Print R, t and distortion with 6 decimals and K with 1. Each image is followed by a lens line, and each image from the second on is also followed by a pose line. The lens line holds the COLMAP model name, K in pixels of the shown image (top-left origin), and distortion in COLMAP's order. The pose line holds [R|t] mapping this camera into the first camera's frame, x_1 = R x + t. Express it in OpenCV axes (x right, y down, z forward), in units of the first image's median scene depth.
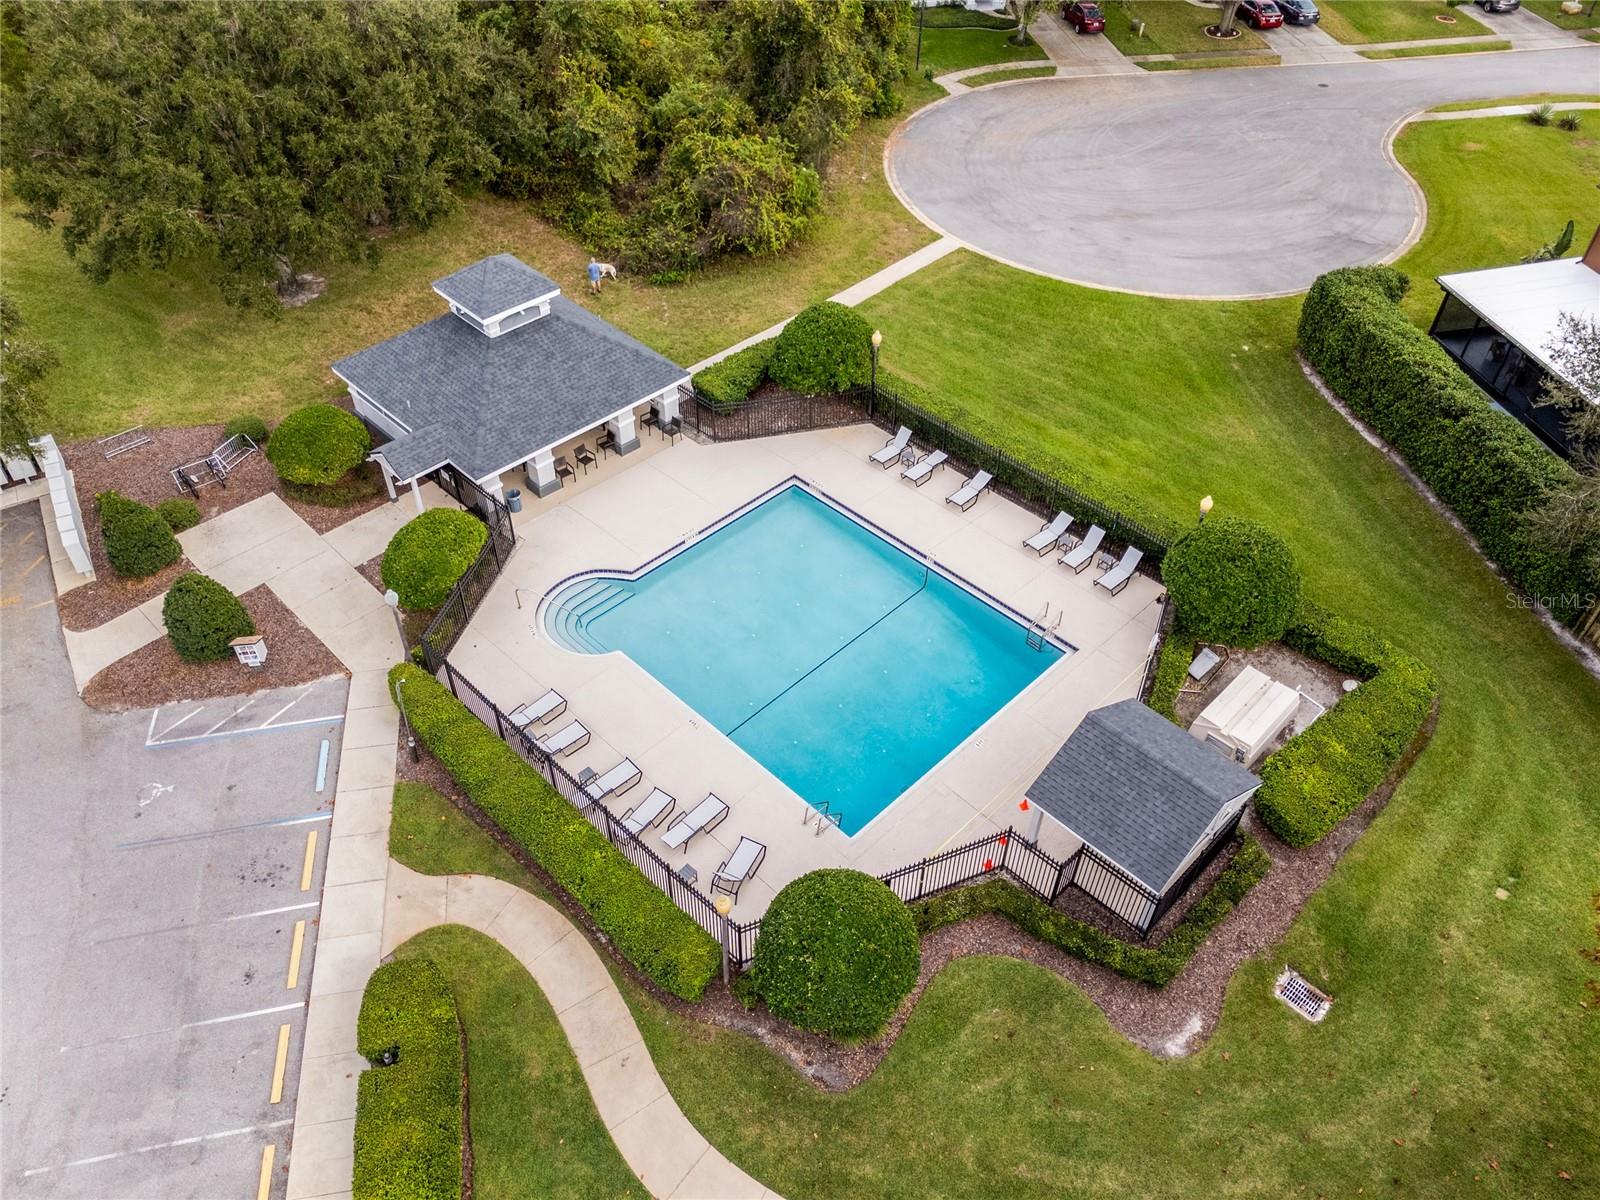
lens RADIAL K [[1172.5, 0, 800.0], [0, 1172.5, 600.0], [0, 0, 1]] dist [0.069326, -0.043746]
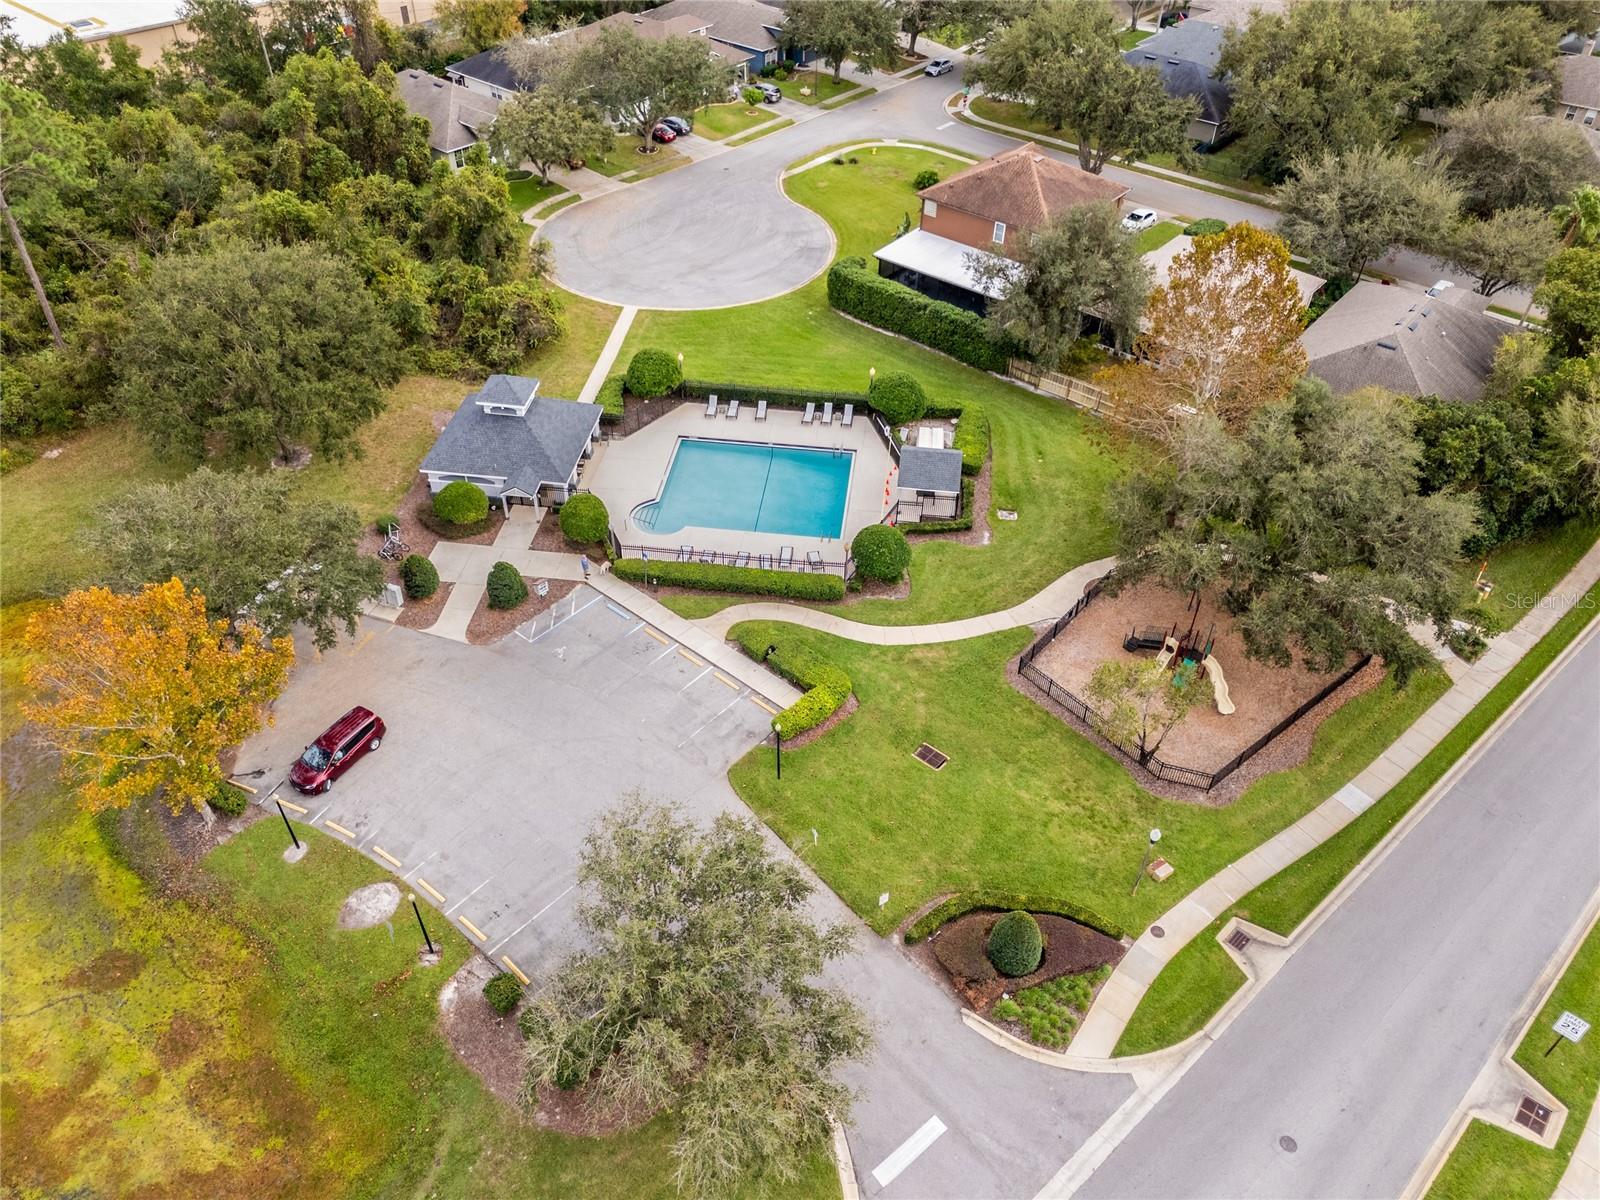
lens RADIAL K [[1124.5, 0, 800.0], [0, 1124.5, 600.0], [0, 0, 1]] dist [0.185927, -0.450249]
pose [[0.792449, -0.404107, 0.456861, -0.804389], [0.419714, 0.904774, 0.072283, 0.085488], [-0.442566, 0.134470, 0.886597, -0.692057]]
